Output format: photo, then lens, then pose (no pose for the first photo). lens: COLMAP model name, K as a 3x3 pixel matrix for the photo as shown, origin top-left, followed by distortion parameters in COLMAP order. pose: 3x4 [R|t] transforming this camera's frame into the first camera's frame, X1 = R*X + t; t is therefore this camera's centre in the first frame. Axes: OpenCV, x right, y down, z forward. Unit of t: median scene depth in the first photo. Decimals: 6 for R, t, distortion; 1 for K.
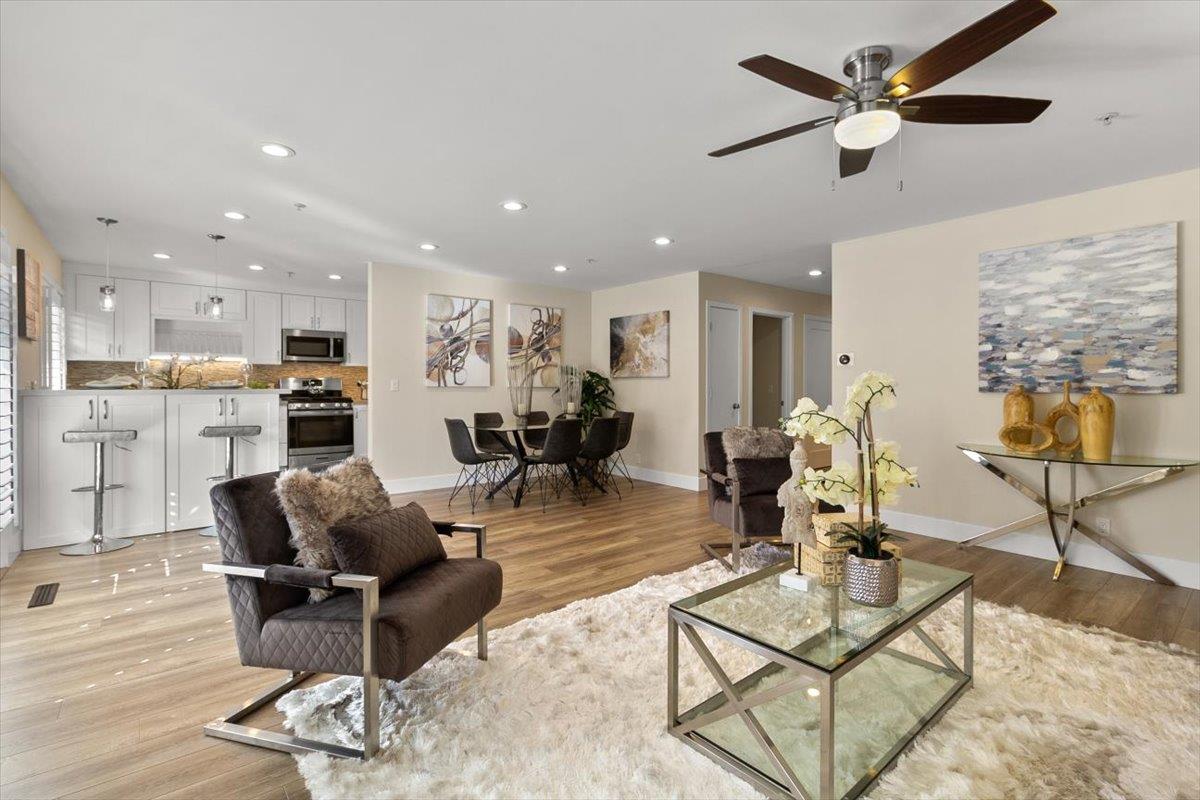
lens RADIAL K [[560.5, 0, 605.5], [0, 560.5, 386.3], [0, 0, 1]] dist [0.000454, 0.001373]
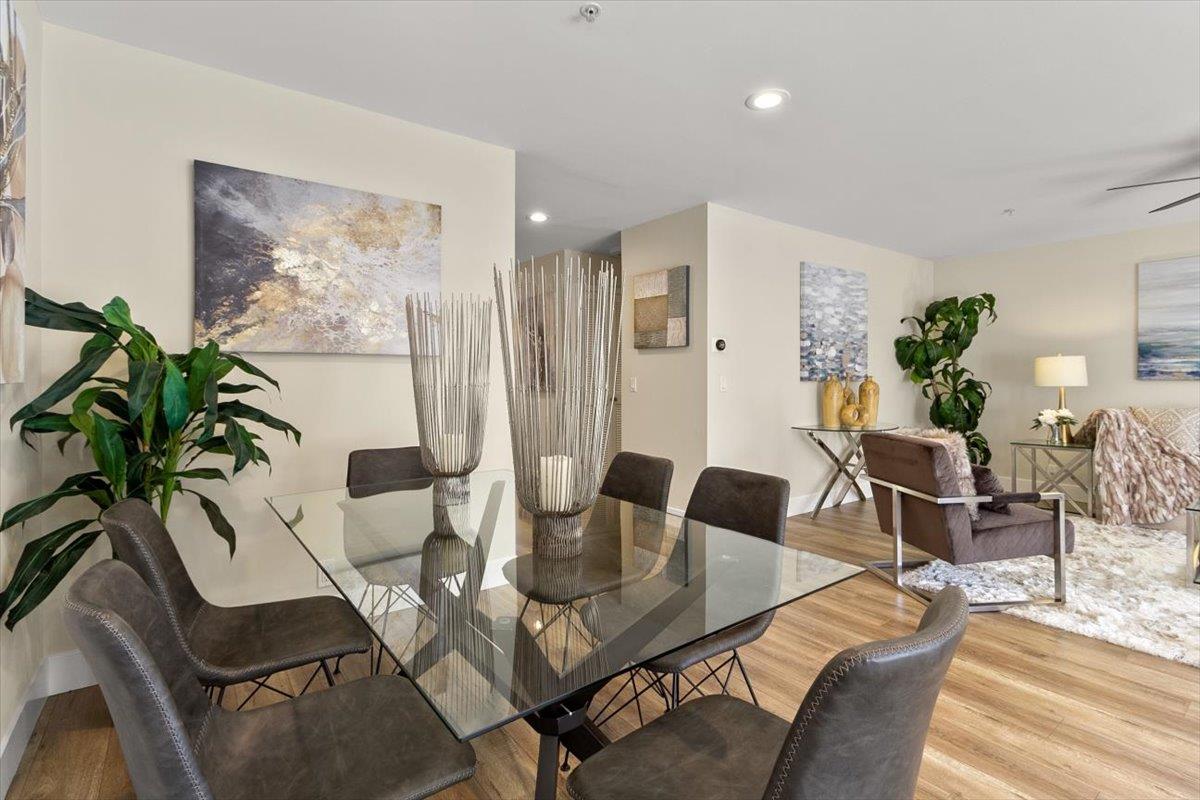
lens RADIAL K [[560.5, 0, 602.2], [0, 560.5, 385.4], [0, 0, 1]] dist [0.000454, 0.001373]
pose [[0.054580, -0.016186, 0.998378, -0.449206], [0.003203, 0.999866, 0.016035, -0.000708], [-0.998504, 0.002323, 0.054625, 1.172377]]
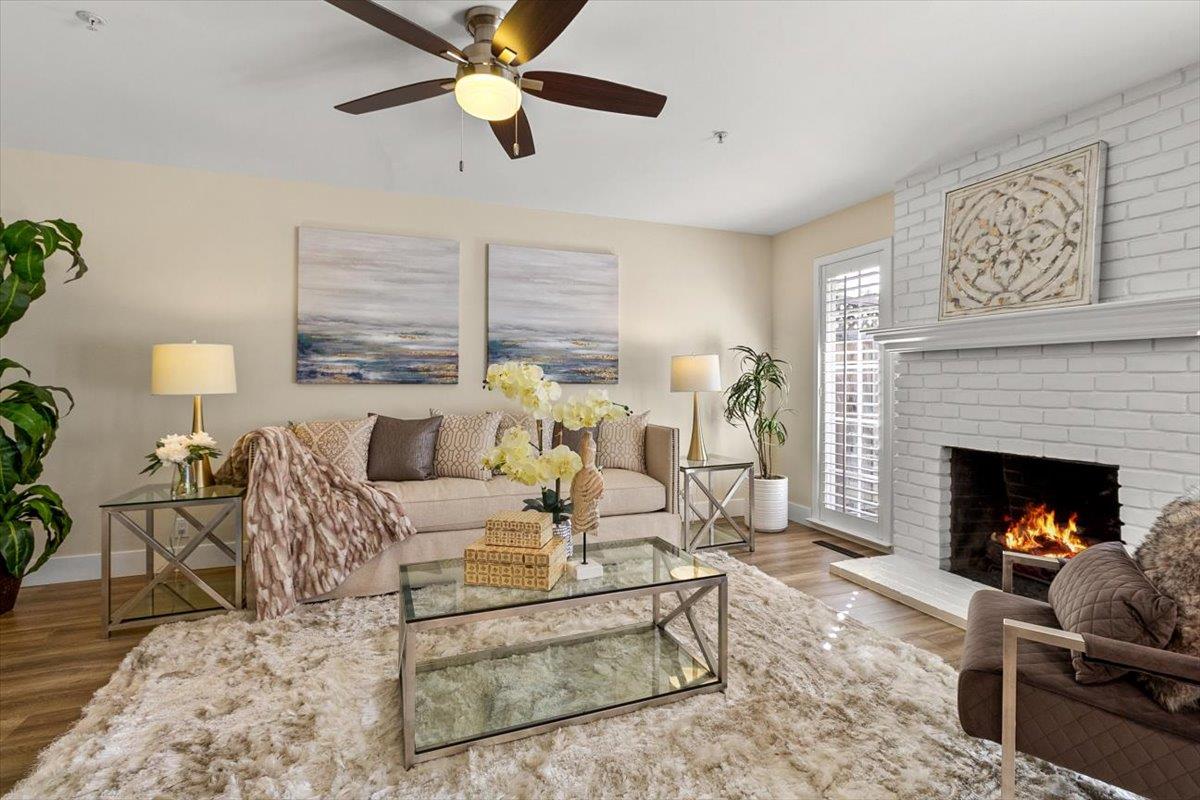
lens RADIAL K [[560.5, 0, 608.9], [0, 560.5, 374.6], [0, 0, 1]] dist [0.000454, 0.001373]
pose [[-0.949377, -0.003304, 0.314120, -0.005149], [-0.006603, 0.999934, -0.009439, 0.001510], [-0.314068, -0.011035, -0.949336, 0.834838]]
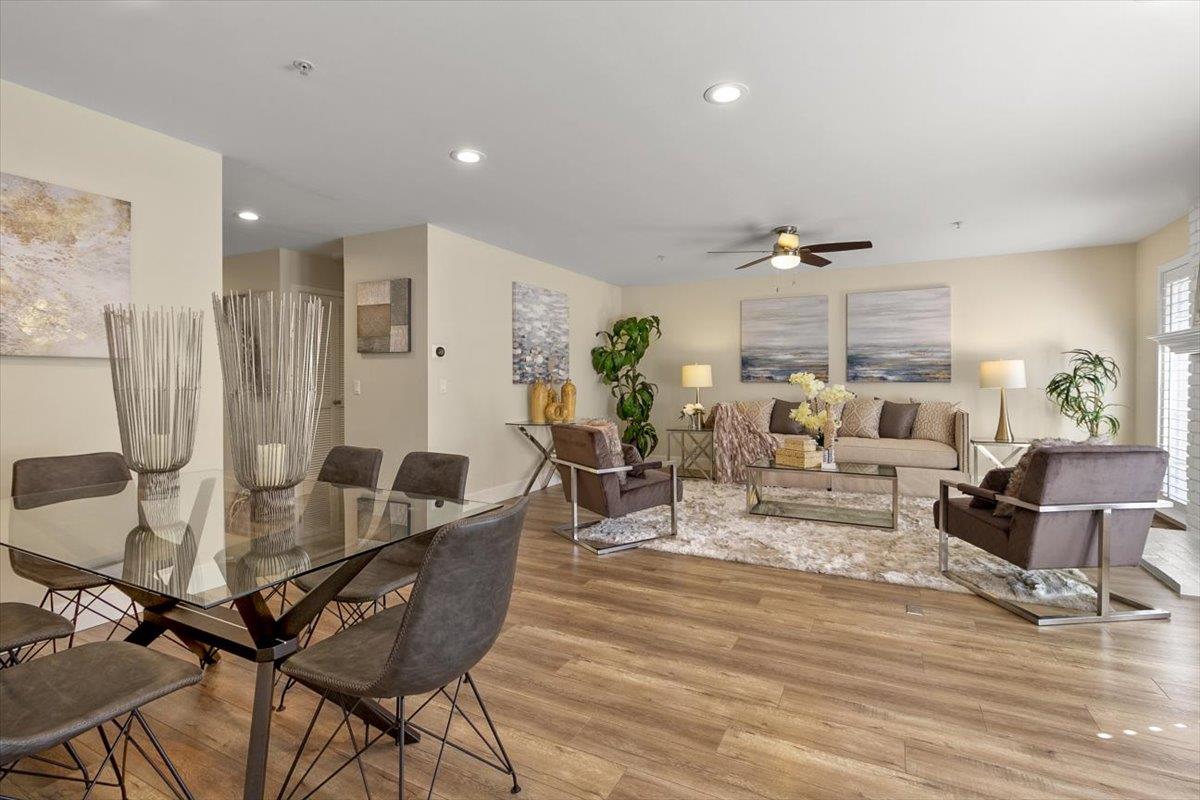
lens RADIAL K [[560.5, 0, 606.4], [0, 560.5, 381.4], [0, 0, 1]] dist [0.000454, 0.001373]
pose [[-0.394630, -0.005313, 0.918825, -0.582229], [0.001234, 0.999979, 0.006312, -0.002924], [-0.918839, 0.003624, -0.394615, 1.155780]]
